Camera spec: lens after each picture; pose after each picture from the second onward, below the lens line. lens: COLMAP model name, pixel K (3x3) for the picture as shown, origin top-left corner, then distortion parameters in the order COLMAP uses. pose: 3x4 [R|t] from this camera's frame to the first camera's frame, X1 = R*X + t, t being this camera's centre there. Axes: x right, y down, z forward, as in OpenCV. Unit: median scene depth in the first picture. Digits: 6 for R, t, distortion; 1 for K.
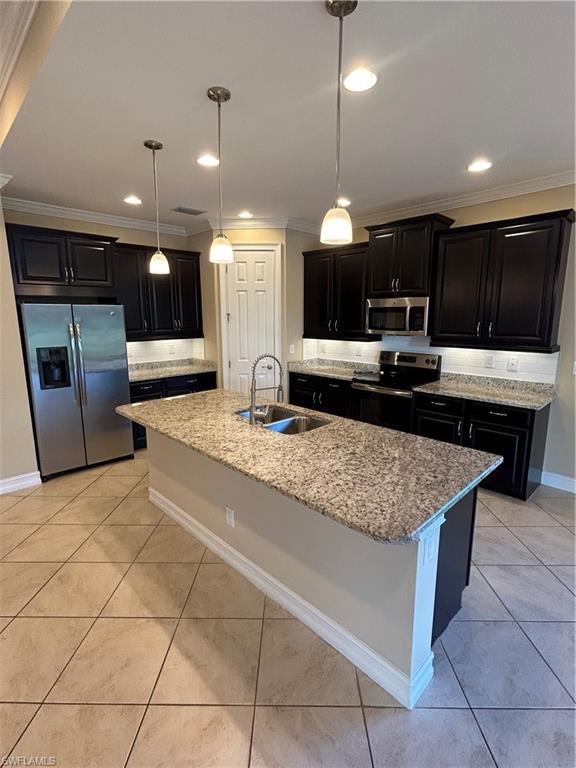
lens RADIAL K [[372.0, 0, 286.4], [0, 372.0, 381.1], [0, 0, 1]] dist [0.001054, 0.000064]
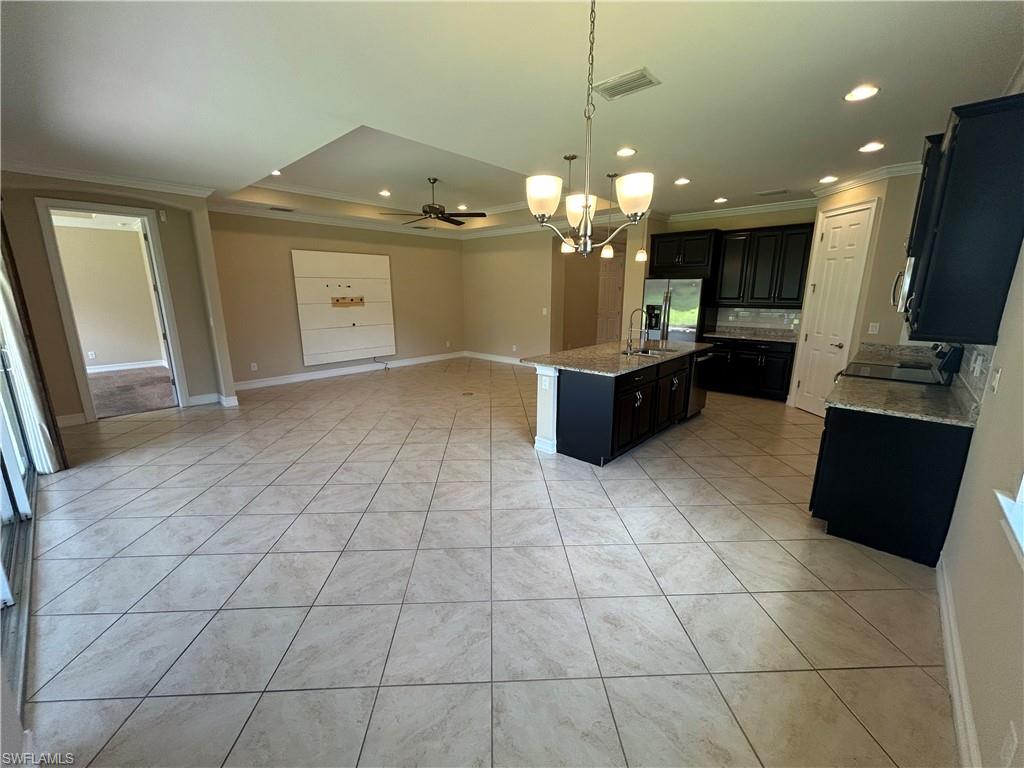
lens RADIAL K [[413.1, 0, 512.0], [0, 413.1, 384.0], [0, 0, 1]] dist [-0.000947, 0.000126]
pose [[0.059206, 0.226121, -0.972298, 1.218694], [-0.180119, 0.960440, 0.212395, -0.025548], [0.981861, 0.162554, 0.097592, 0.226120]]
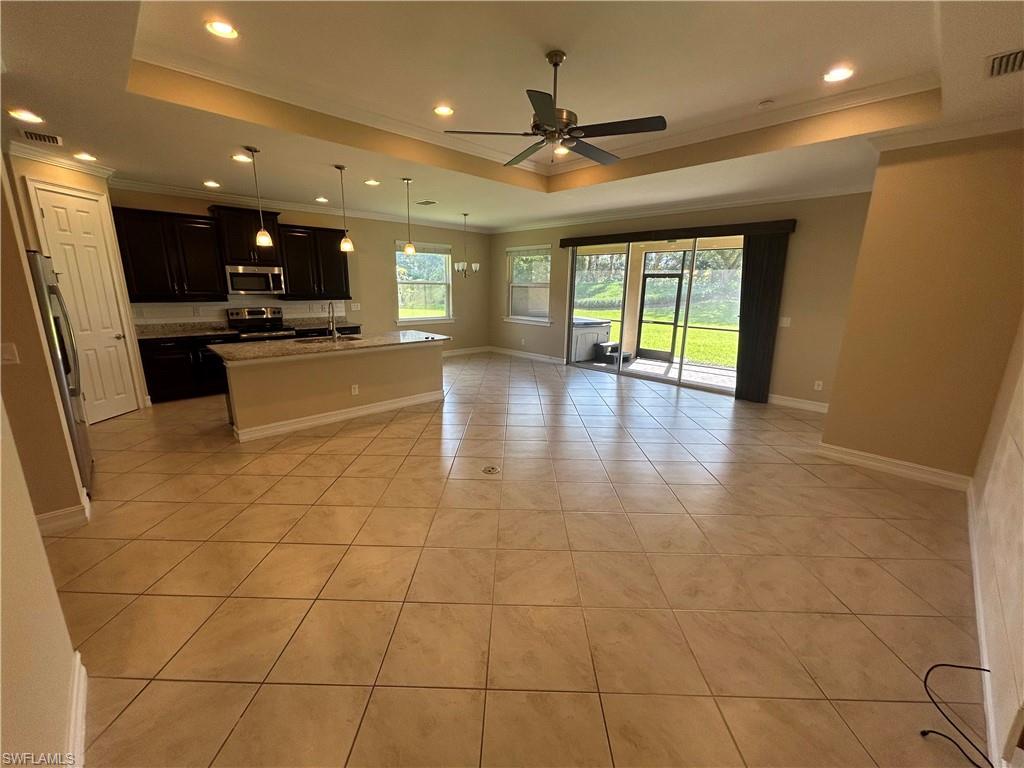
lens RADIAL K [[413.1, 0, 512.0], [0, 413.1, 384.0], [0, 0, 1]] dist [-0.000947, 0.000126]
pose [[-0.000656, -0.229490, 0.973311, -1.414902], [0.166080, 0.959769, 0.226409, 0.003313], [-0.986112, 0.161796, 0.037484, 0.101966]]
